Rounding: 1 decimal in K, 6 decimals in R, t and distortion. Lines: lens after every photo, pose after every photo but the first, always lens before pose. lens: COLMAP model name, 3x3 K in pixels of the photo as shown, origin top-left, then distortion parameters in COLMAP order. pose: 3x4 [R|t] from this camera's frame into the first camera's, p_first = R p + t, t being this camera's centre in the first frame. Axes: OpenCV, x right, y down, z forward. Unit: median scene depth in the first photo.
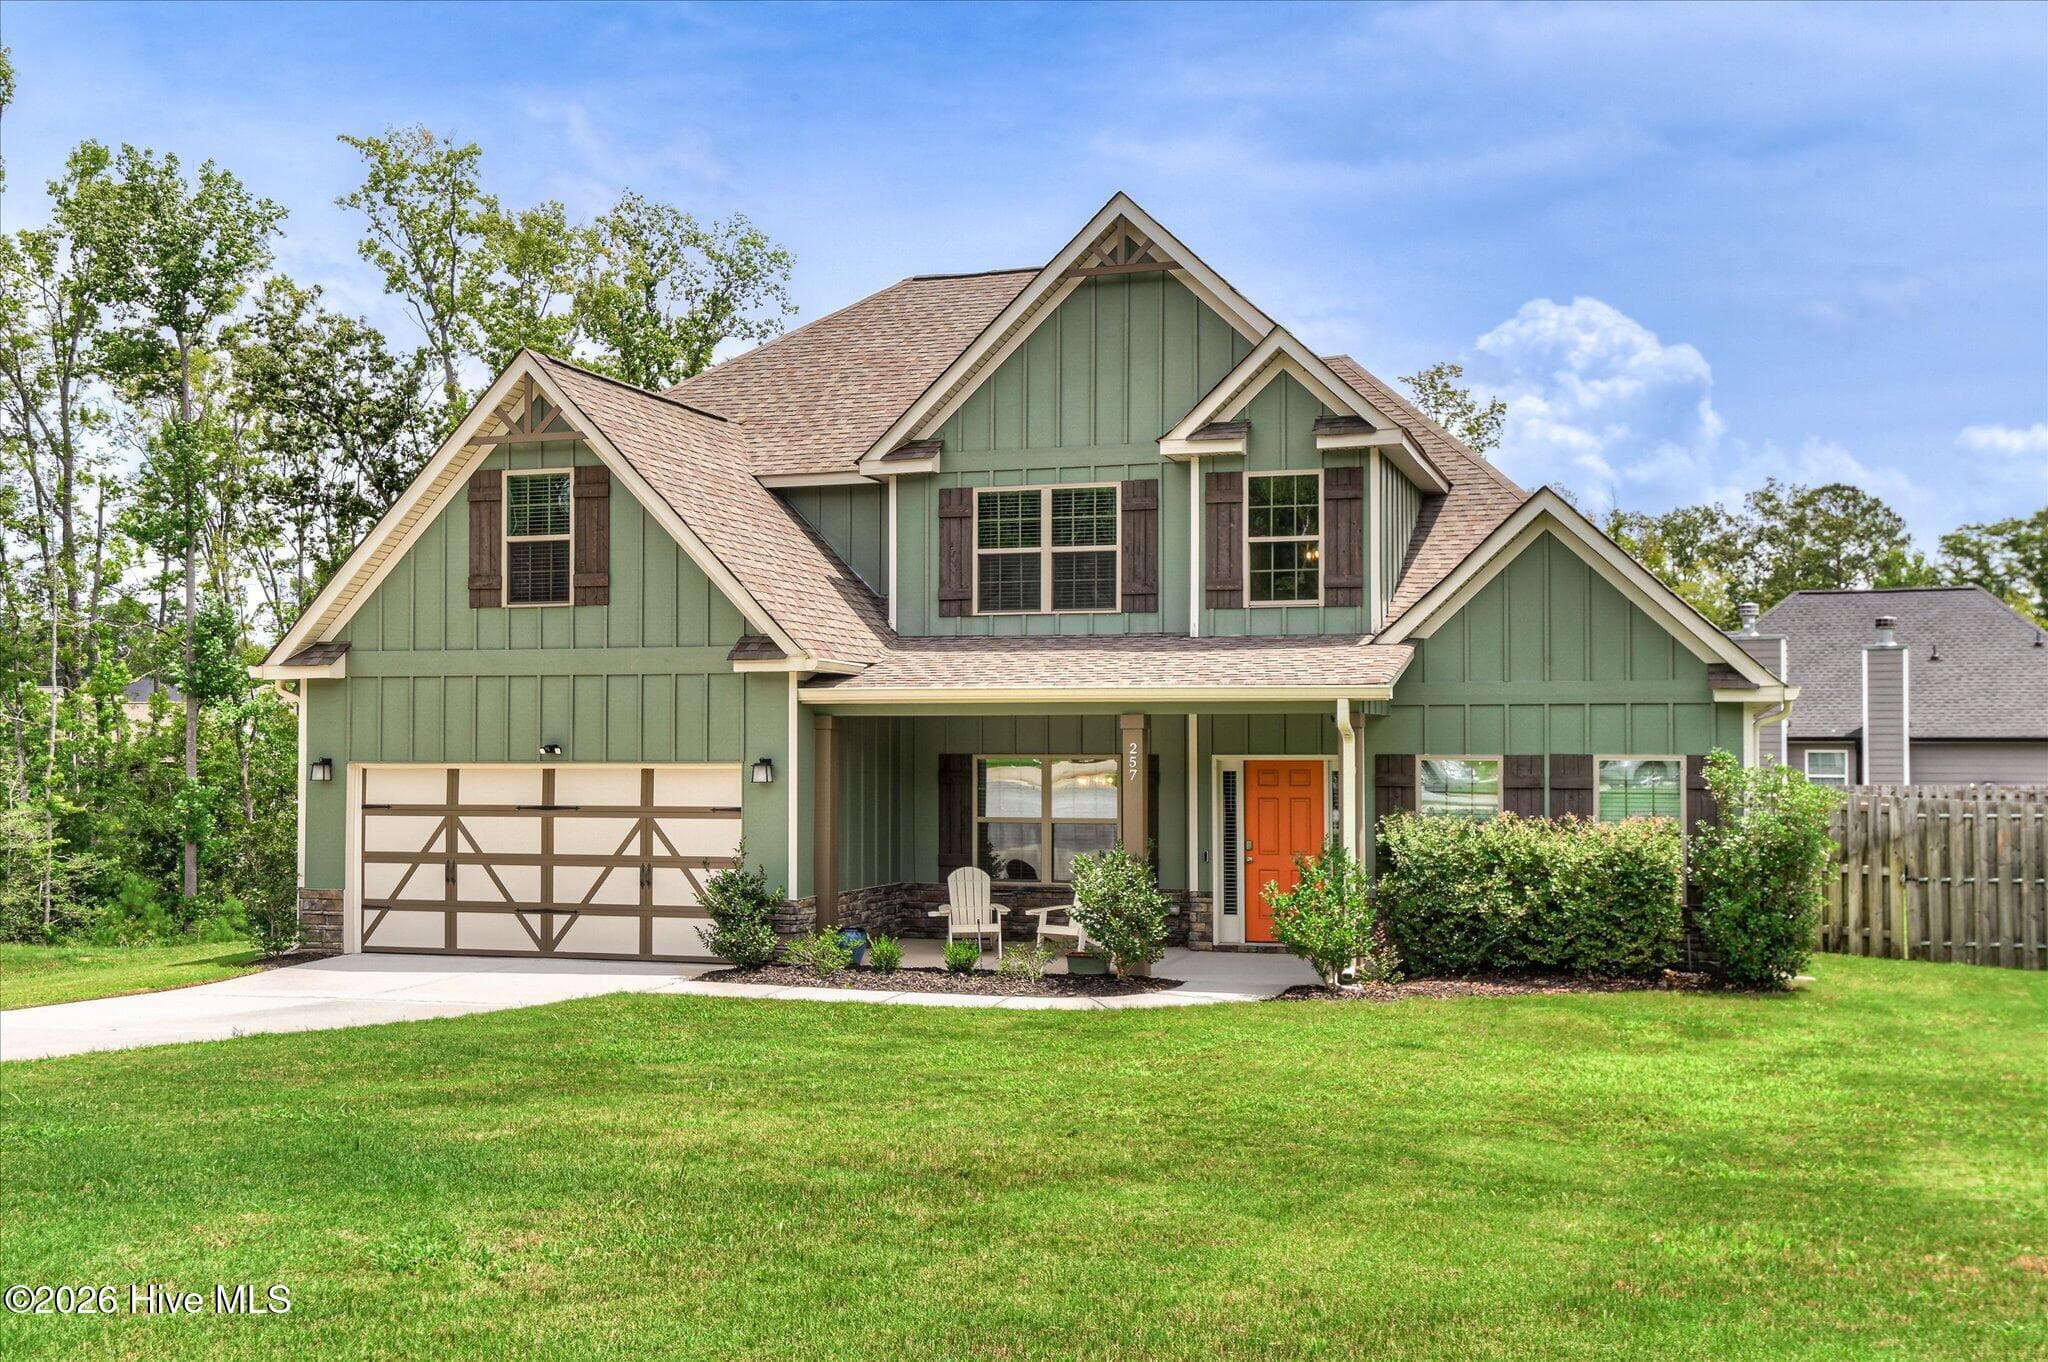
lens RADIAL K [[2097.5, 0, 1024.0], [0, 2097.5, 681.0], [0, 0, 1]] dist [0.017008, 0.017065]
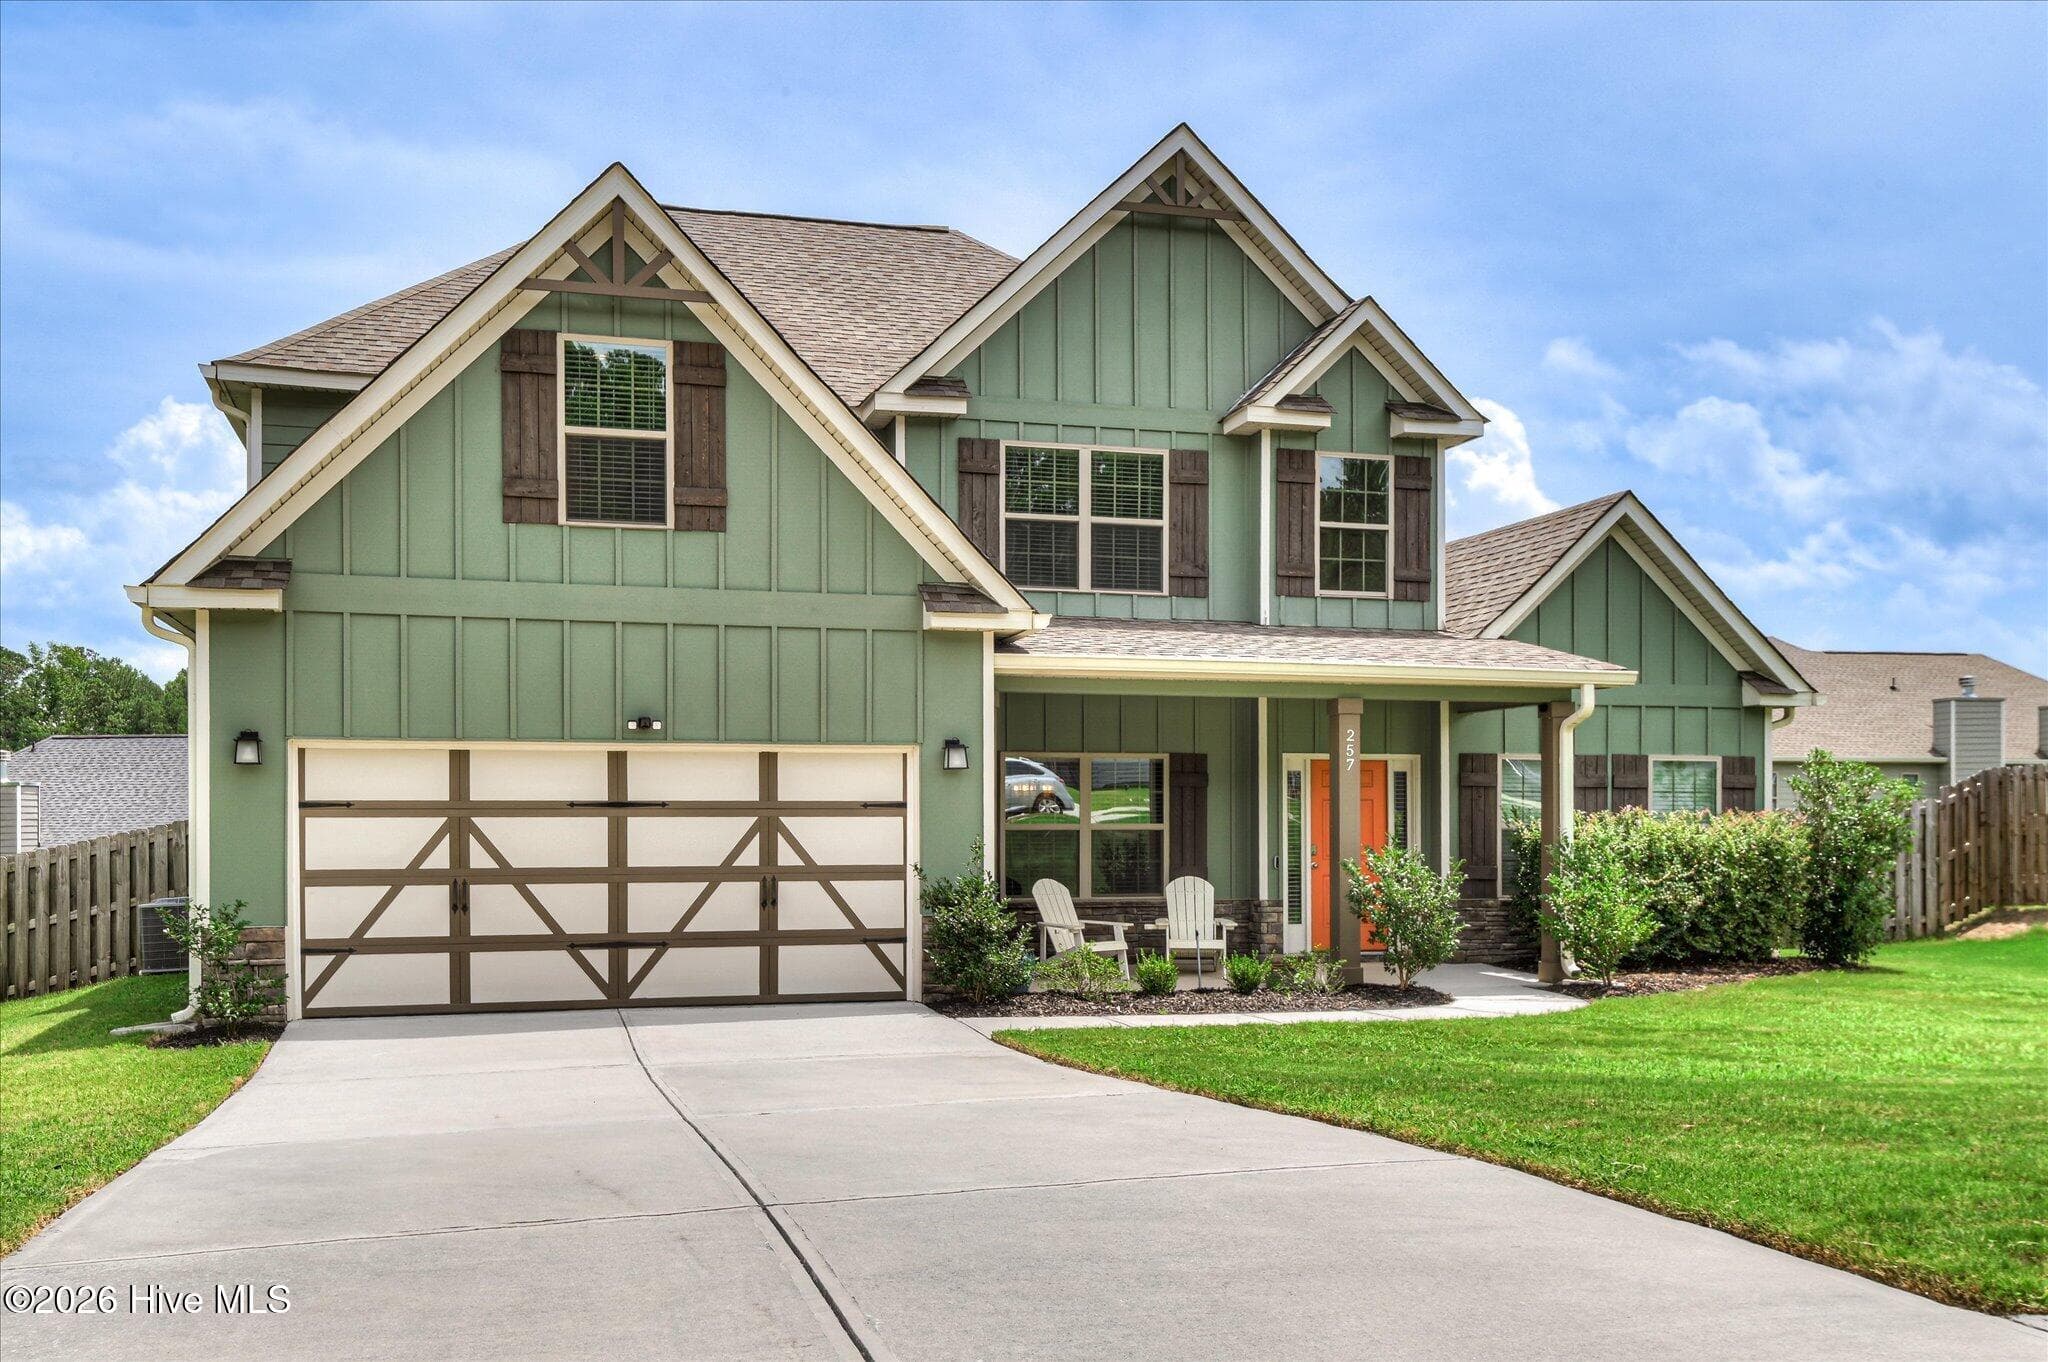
lens RADIAL K [[1920.1, 0, 1023.8], [0, 1920.1, 825.4], [0, 0, 1]] dist [0.021724, 0.006059]
pose [[0.822909, 0.000928, 0.568173, -0.488884], [-0.017499, 0.999566, 0.023712, 0.049096], [-0.567904, -0.029456, 0.822567, 0.364558]]
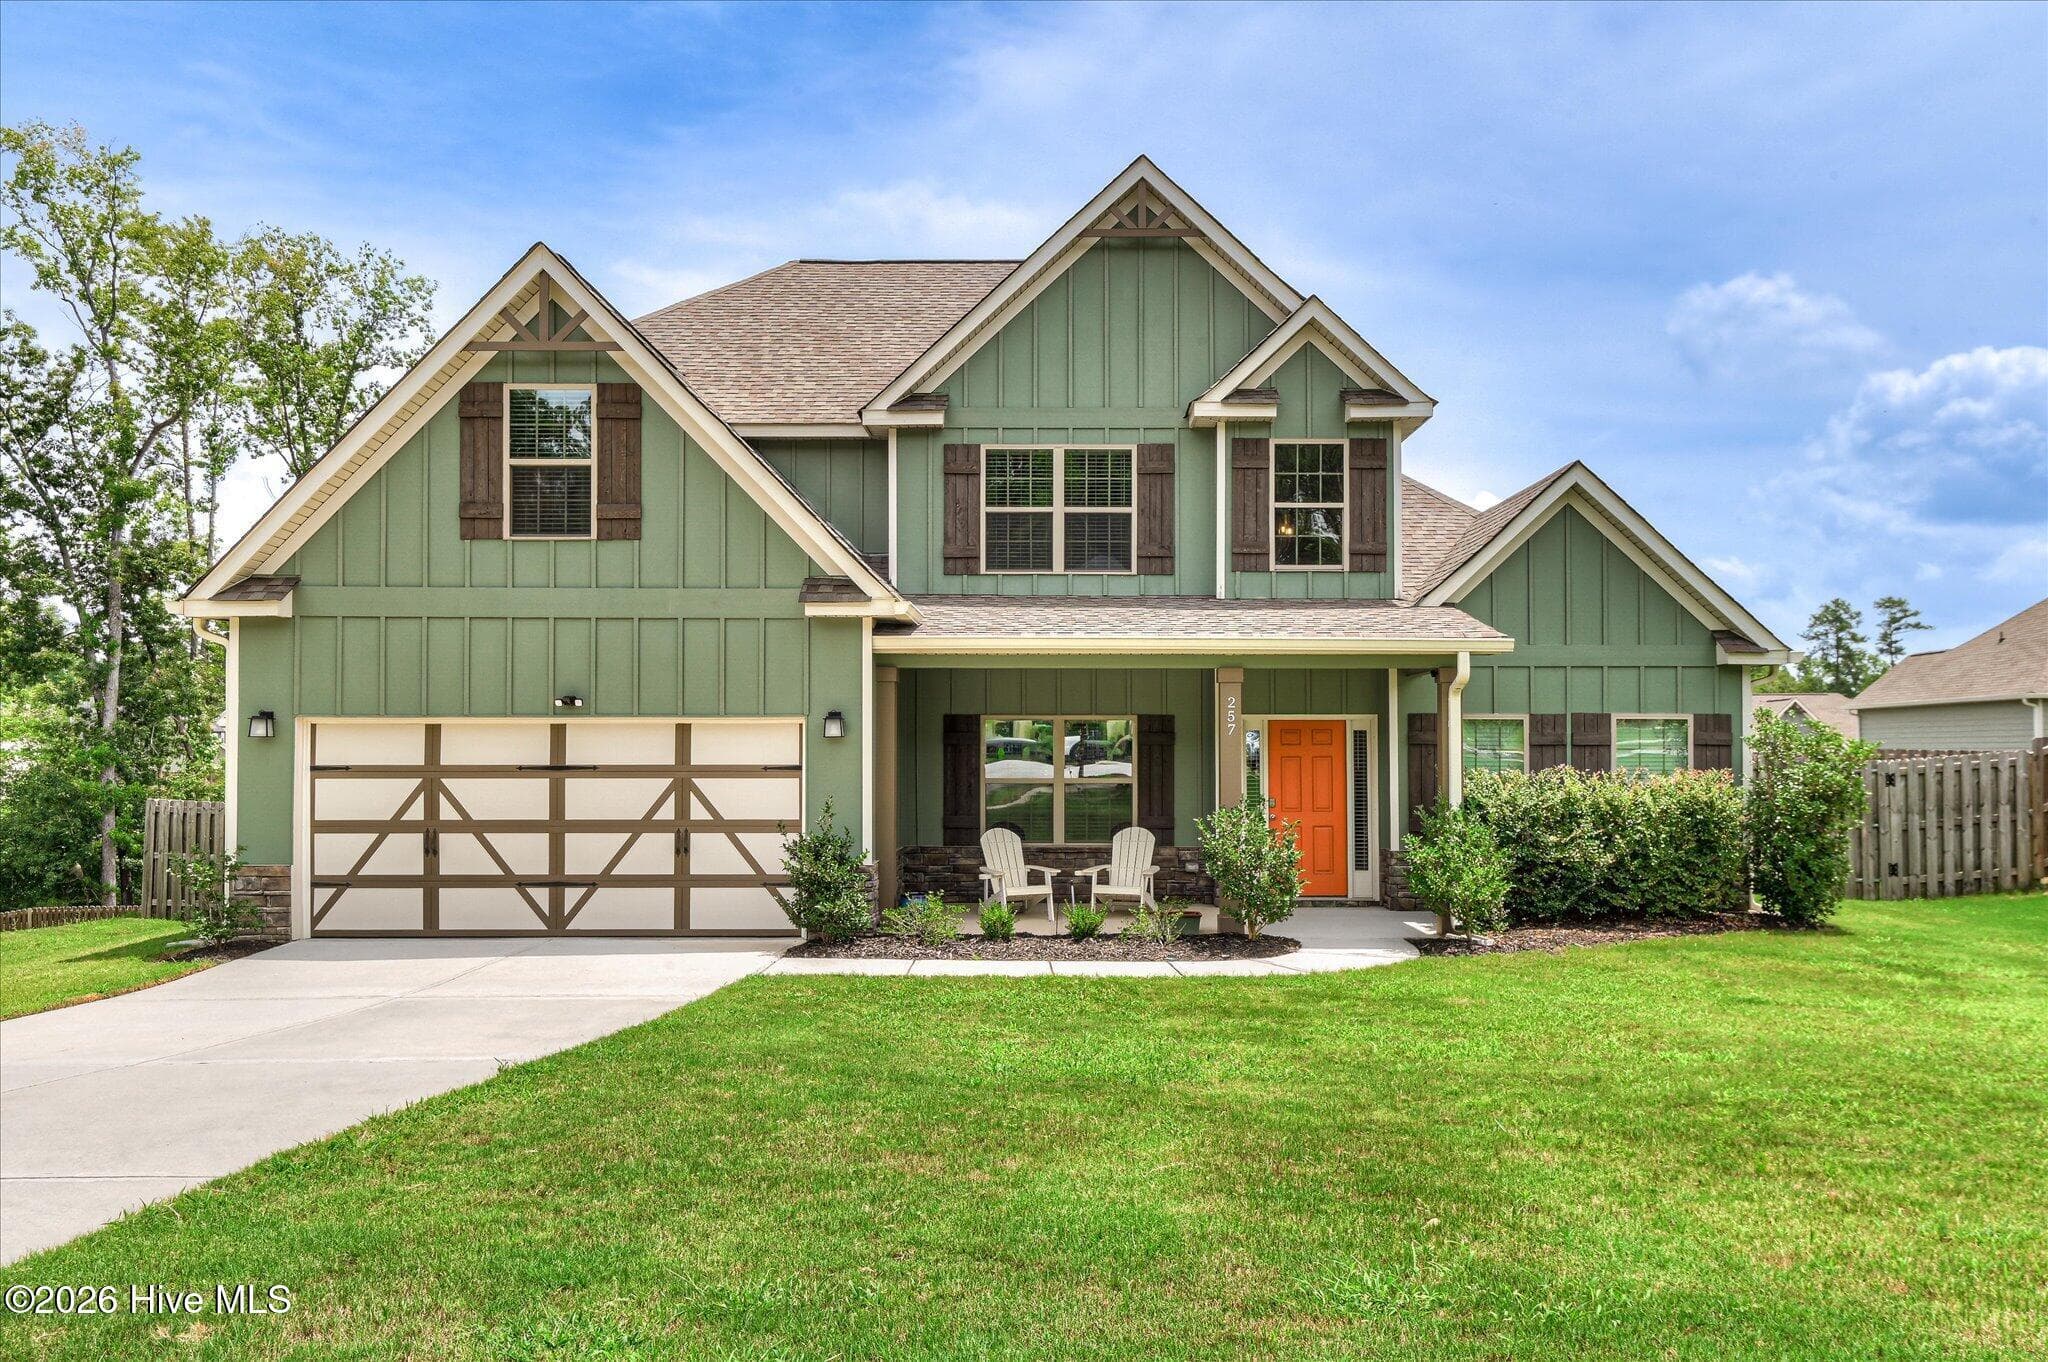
lens RADIAL K [[1608.6, 0, 1073.7], [0, 1608.6, 720.4], [0, 0, 1]] dist [0.007791, 0.005501]
pose [[0.947628, 0.007005, 0.319299, -0.236118], [-0.011601, 0.999855, 0.012493, 0.029172], [-0.319165, -0.015543, 0.947572, 0.284363]]
